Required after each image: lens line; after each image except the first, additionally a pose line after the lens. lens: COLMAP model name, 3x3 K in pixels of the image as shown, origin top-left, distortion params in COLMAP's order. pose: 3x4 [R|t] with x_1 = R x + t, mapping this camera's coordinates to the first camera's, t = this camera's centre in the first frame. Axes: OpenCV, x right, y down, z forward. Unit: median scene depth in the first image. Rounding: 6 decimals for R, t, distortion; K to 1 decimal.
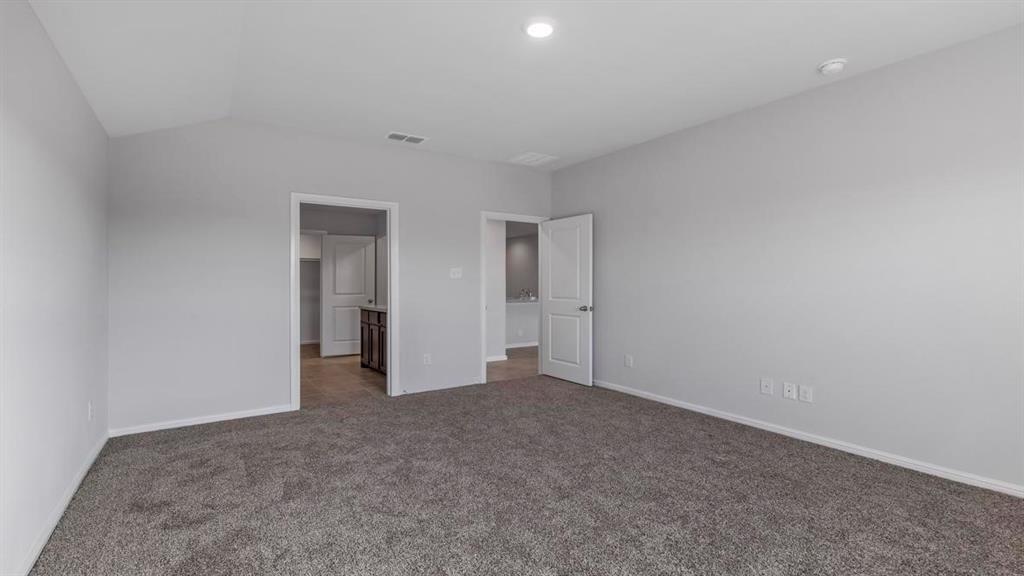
lens RADIAL K [[462.9, 0, 521.8], [0, 462.9, 277.5], [0, 0, 1]] dist [0.007548, -0.000923]
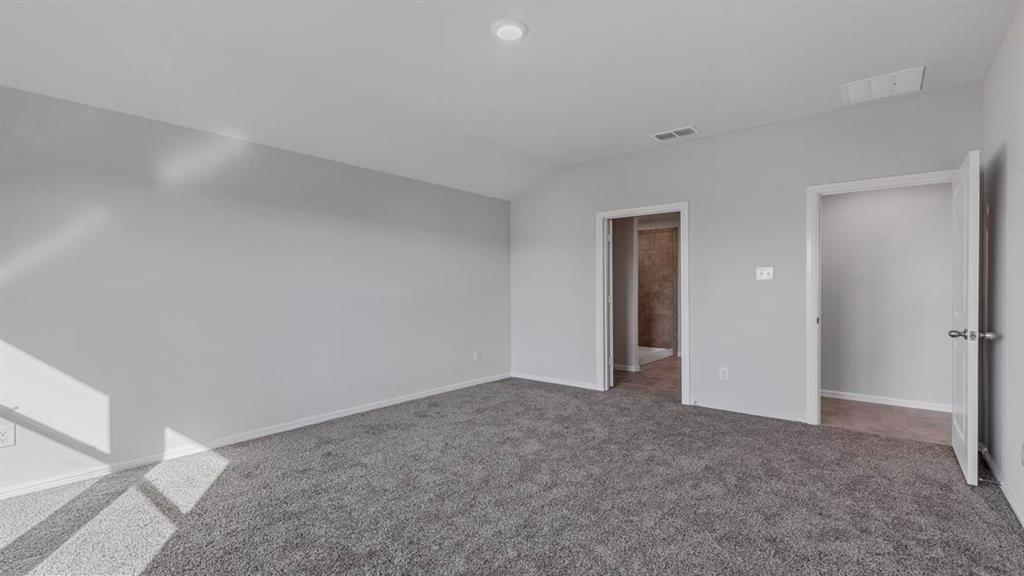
lens RADIAL K [[462.9, 0, 512.9], [0, 462.9, 291.6], [0, 0, 1]] dist [0.007548, -0.000923]
pose [[0.281787, 0.011620, -0.959407, 0.620813], [0.014910, 0.999753, 0.016488, 0.001527], [0.959361, -0.018951, 0.281544, 0.443809]]
